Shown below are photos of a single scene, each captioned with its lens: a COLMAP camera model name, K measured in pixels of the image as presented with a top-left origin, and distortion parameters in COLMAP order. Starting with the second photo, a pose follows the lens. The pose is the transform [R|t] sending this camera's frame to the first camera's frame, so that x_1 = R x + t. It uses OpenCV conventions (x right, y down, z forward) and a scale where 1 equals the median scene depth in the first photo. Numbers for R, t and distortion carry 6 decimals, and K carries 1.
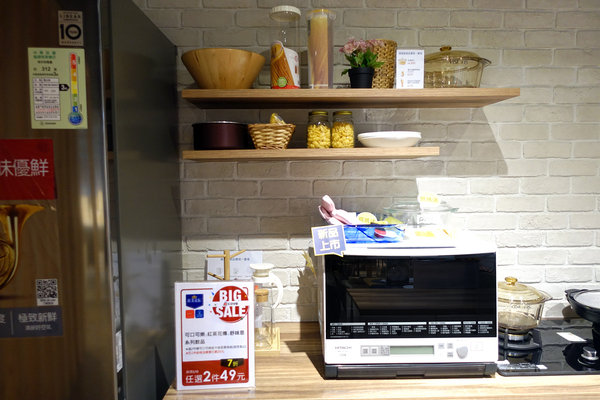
lens RADIAL K [[412.4, 0, 300.0], [0, 412.4, 200.0], [0, 0, 1]] dist [-0.005017, -0.000342]
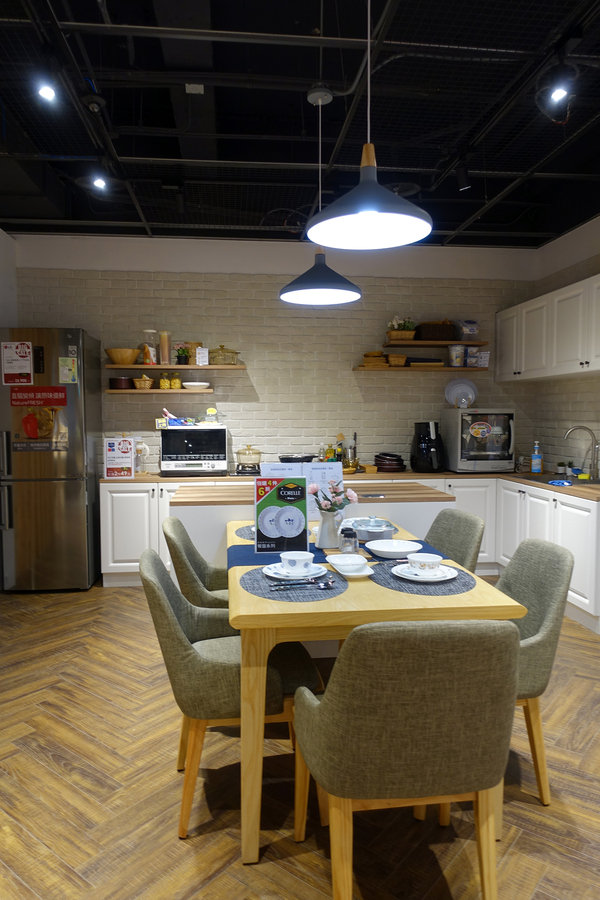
lens RADIAL K [[618.6, 0, 300.0], [0, 618.6, 450.0], [0, 0, 1]] dist [-0.005017, -0.000342]
pose [[0.995939, -0.000057, 0.090025, 0.513777], [0.001109, 0.999932, -0.011634, 0.270281], [-0.090019, 0.011687, 0.995872, -2.643085]]
